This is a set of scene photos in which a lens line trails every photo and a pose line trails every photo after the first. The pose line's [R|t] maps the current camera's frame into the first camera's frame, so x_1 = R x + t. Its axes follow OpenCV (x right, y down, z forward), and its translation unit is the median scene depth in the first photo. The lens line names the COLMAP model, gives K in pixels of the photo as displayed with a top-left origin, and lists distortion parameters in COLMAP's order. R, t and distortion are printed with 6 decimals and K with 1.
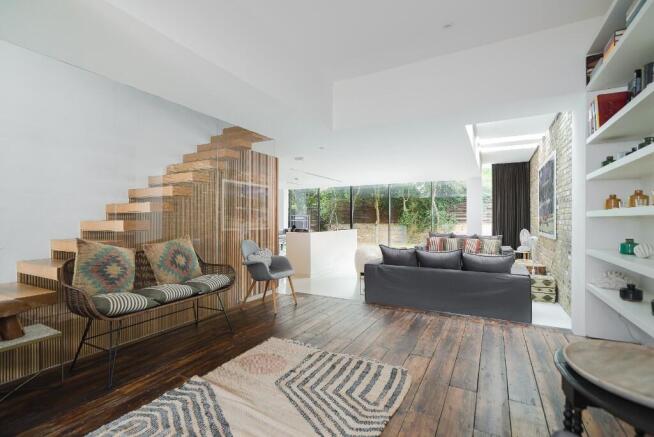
lens RADIAL K [[313.5, 0, 327.0], [0, 313.5, 218.5], [0, 0, 1]] dist [-0.000984, -0.000130]
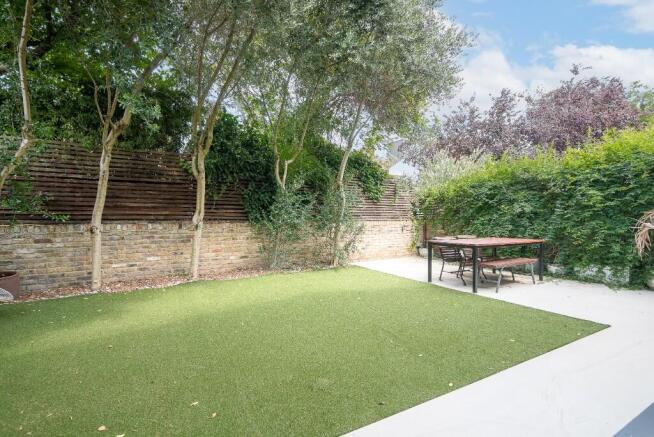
lens RADIAL K [[307.6, 0, 327.0], [0, 307.6, 218.5], [0, 0, 1]] dist [-0.001438, -0.000195]
pose [[0.532228, -0.007528, 0.846567, -0.028800], [-0.010974, 0.999815, 0.015790, 0.006965], [-0.846530, -0.017694, 0.532047, 0.735913]]
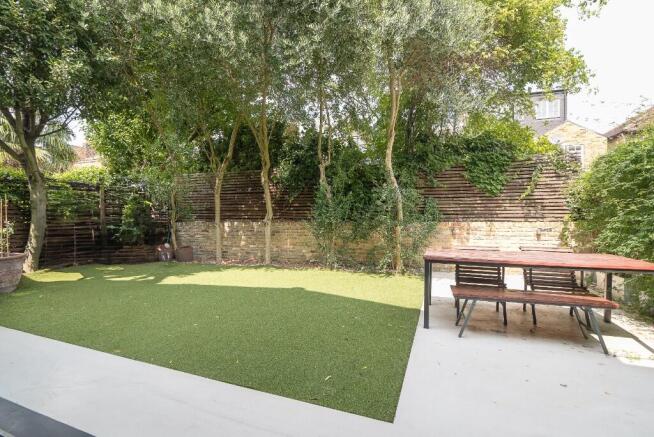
lens RADIAL K [[313.5, 0, 327.0], [0, 313.5, 218.5], [0, 0, 1]] dist [-0.000984, -0.000130]
pose [[0.994991, -0.002922, 0.099922, 0.211575], [0.002216, 0.999972, 0.007176, 0.010815], [-0.099940, -0.006919, 0.994969, 0.579423]]
